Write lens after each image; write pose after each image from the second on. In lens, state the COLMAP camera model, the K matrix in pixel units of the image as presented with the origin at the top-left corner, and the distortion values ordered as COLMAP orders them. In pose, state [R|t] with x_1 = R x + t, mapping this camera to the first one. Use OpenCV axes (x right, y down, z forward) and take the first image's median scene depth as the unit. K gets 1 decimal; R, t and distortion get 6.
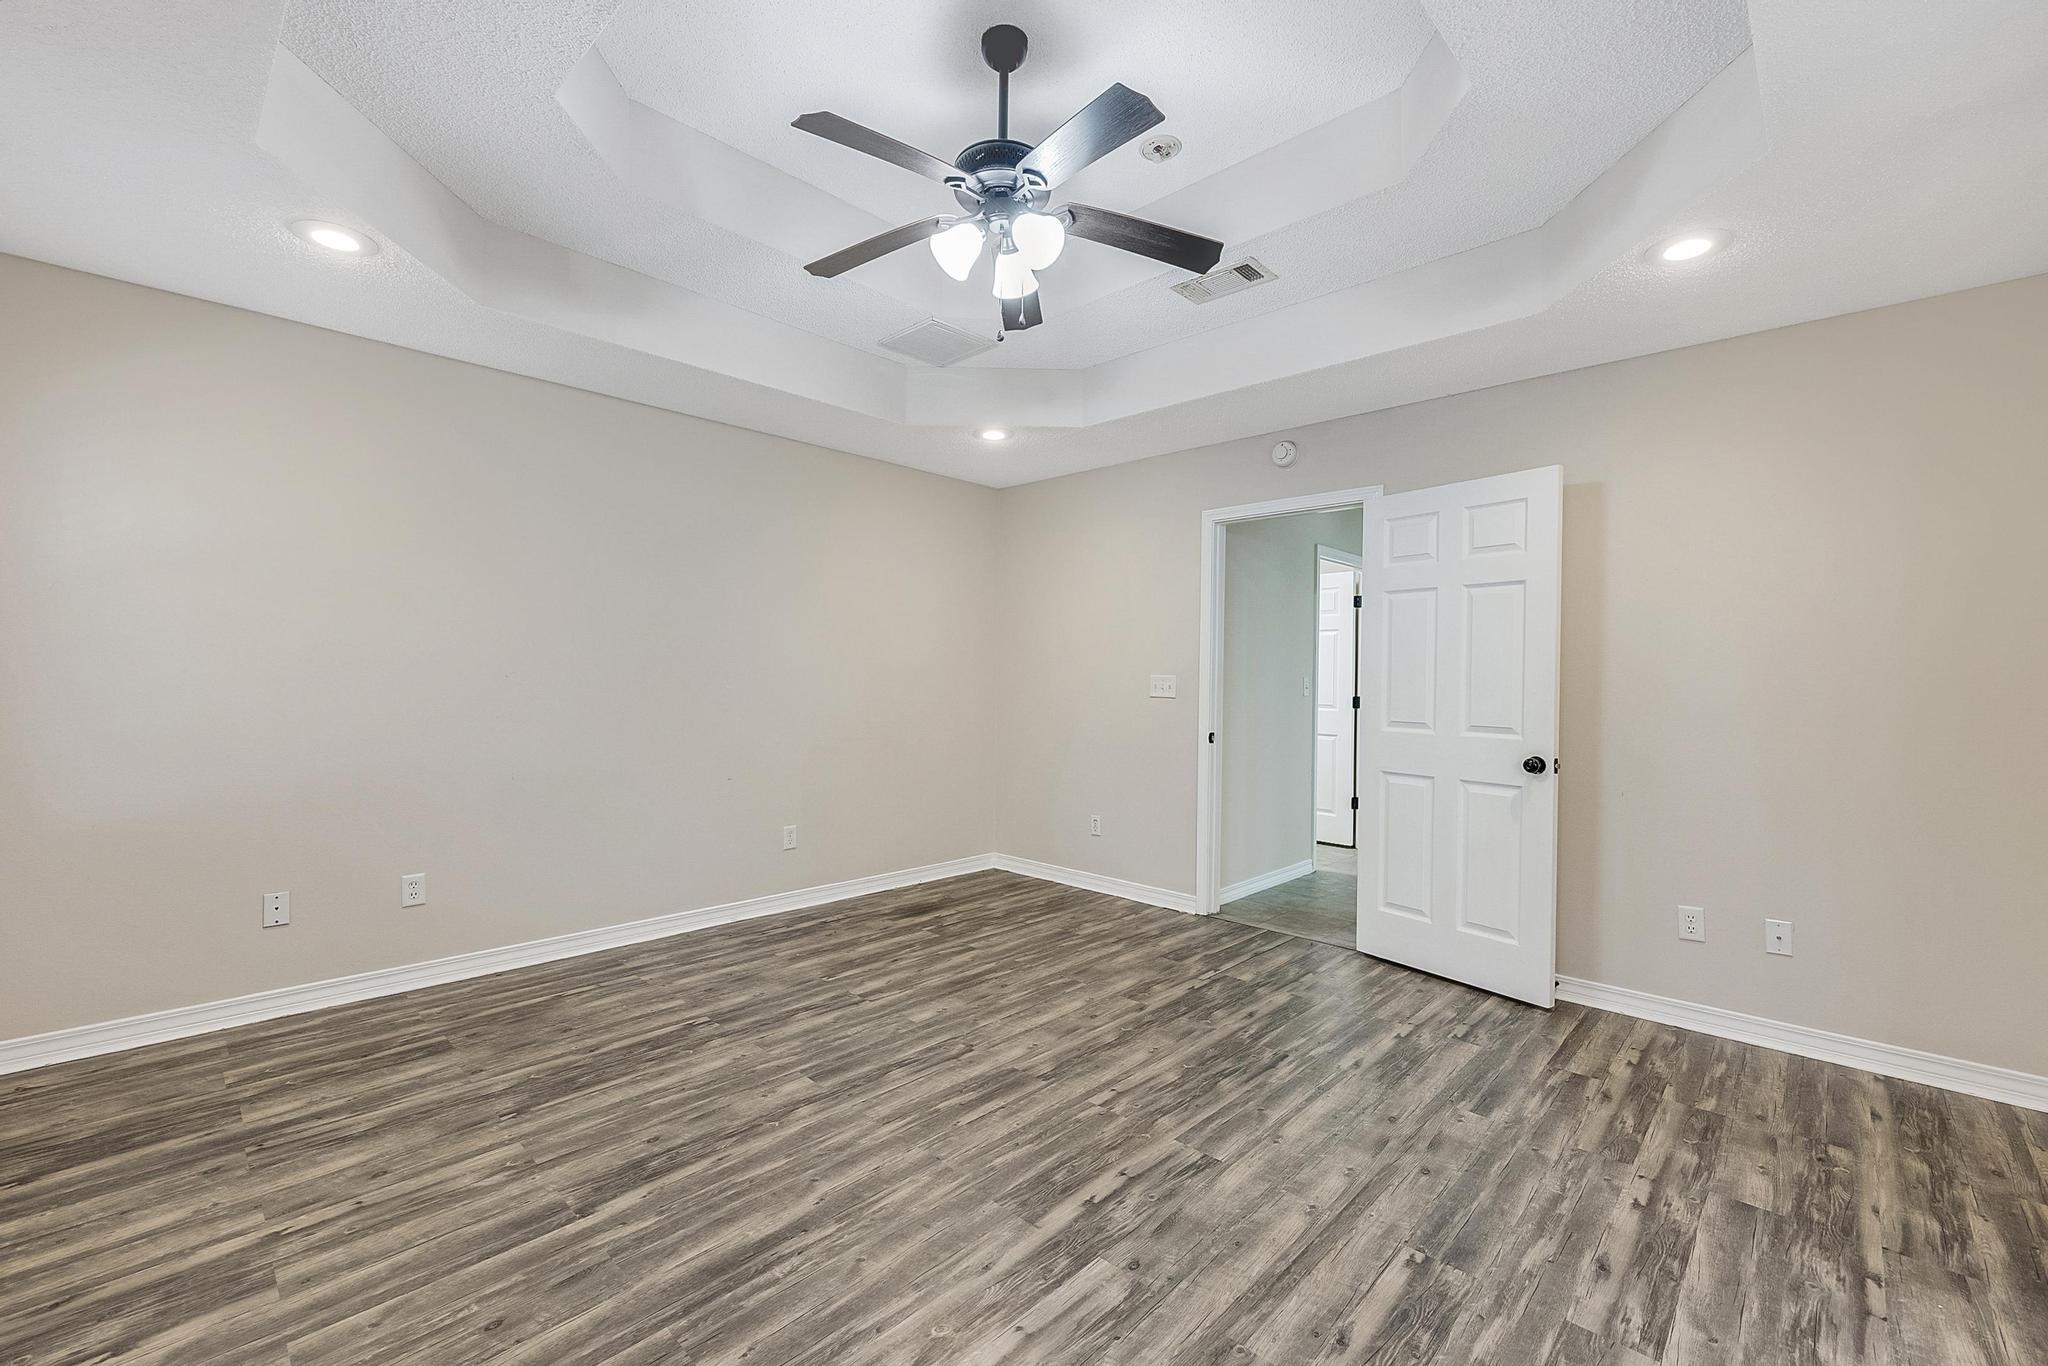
lens RADIAL K [[820.9, 0, 1021.0], [0, 820.9, 680.4], [0, 0, 1]] dist [0.000256, 0.000025]
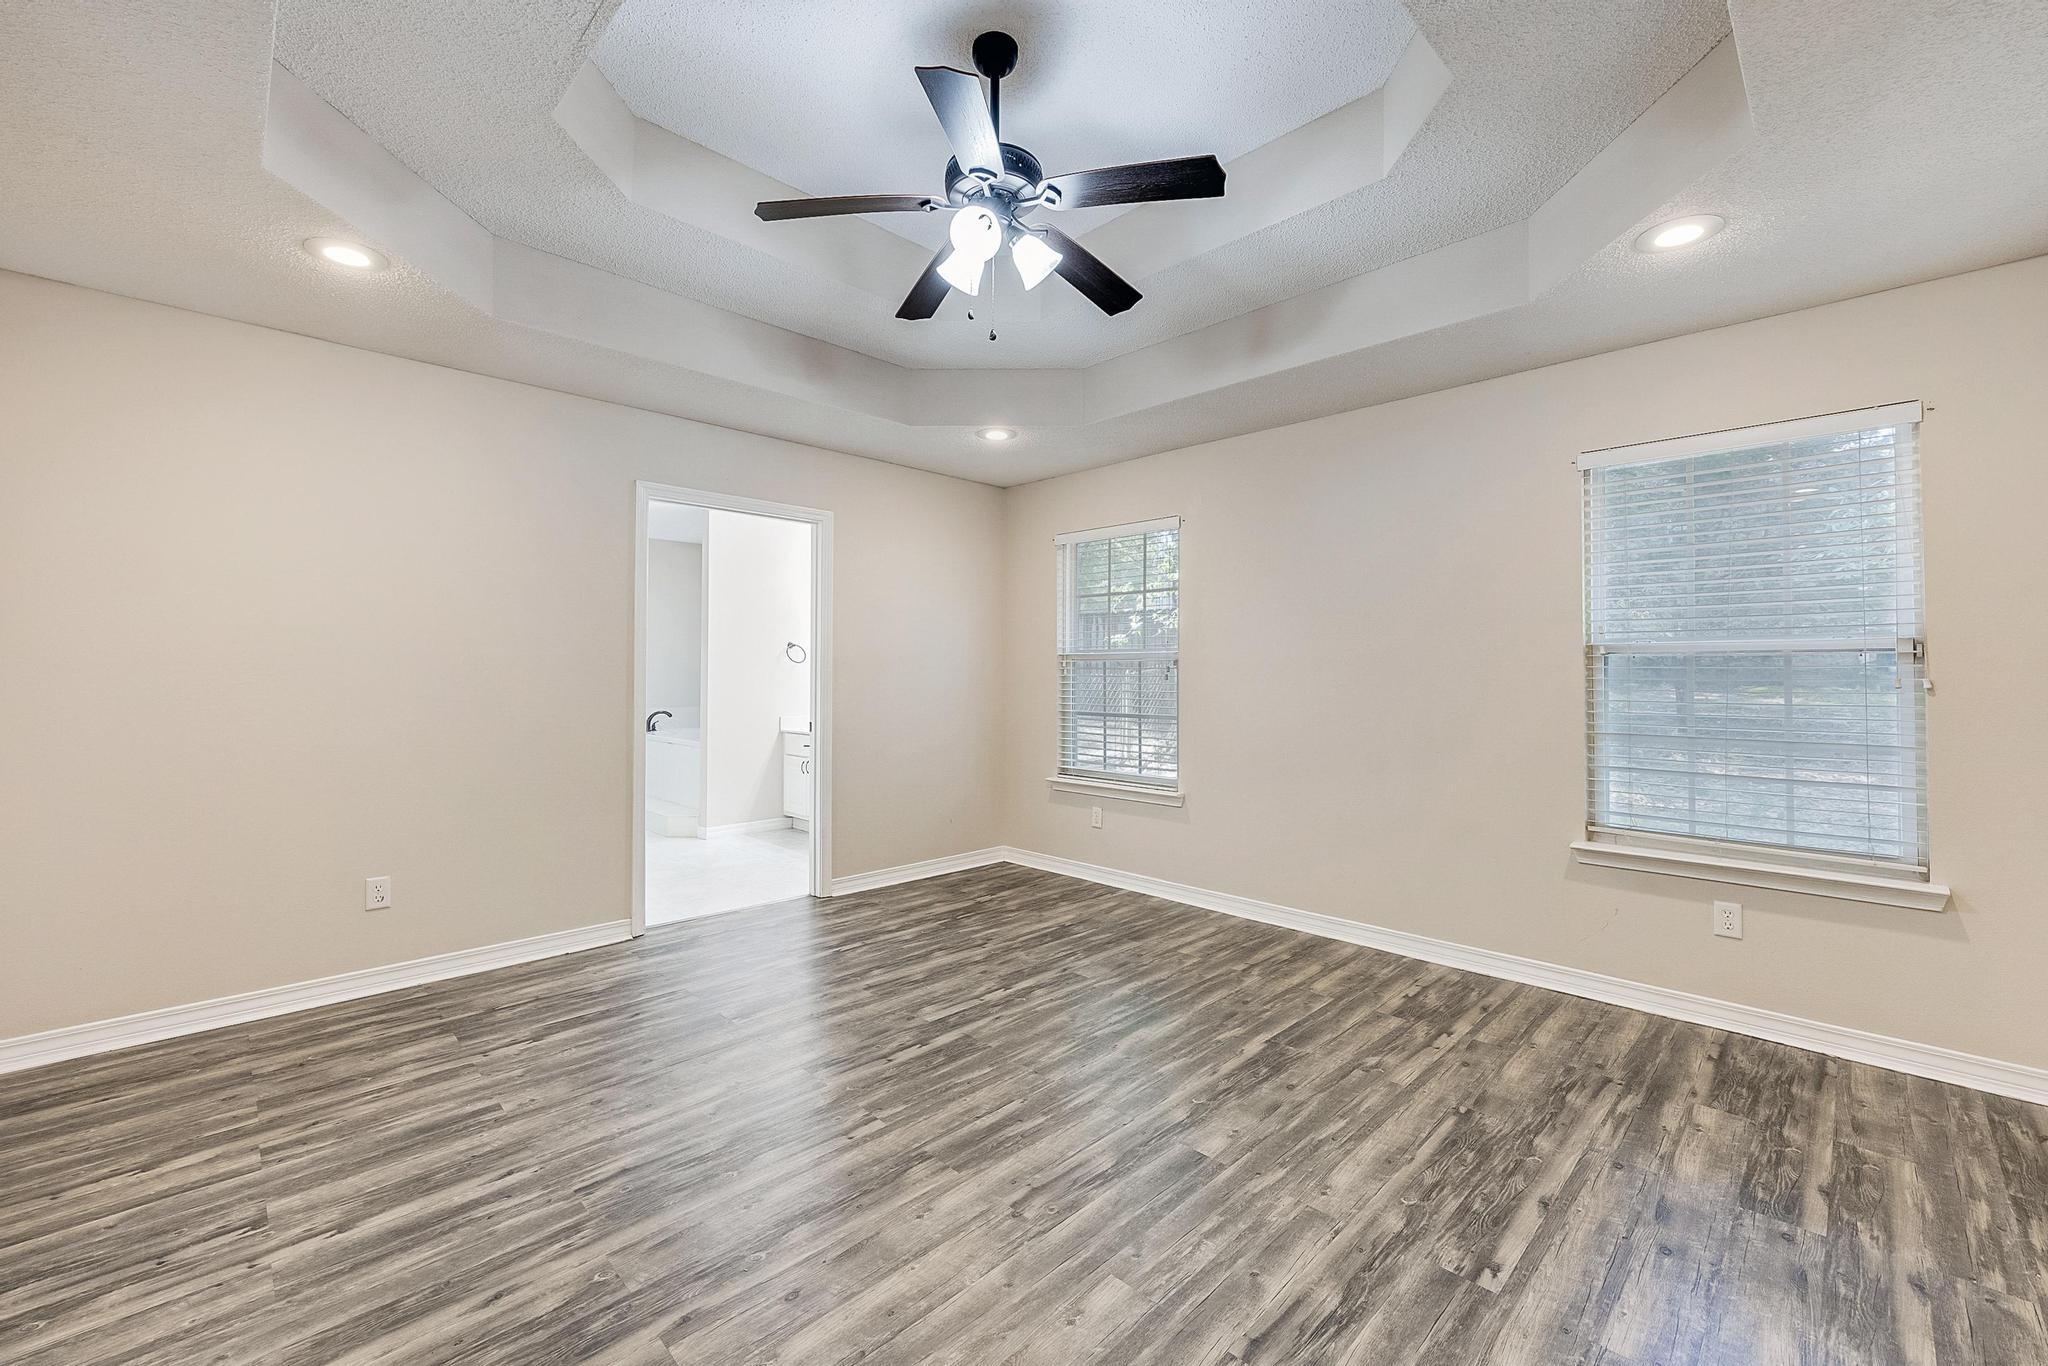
lens RADIAL K [[820.9, 0, 1027.1], [0, 820.9, 677.0], [0, 0, 1]] dist [0.000256, 0.000025]
pose [[-0.999737, -0.014091, 0.018102, -0.090893], [-0.013983, 0.999884, 0.006068, -0.005841], [-0.018185, 0.005813, -0.999818, 1.974674]]
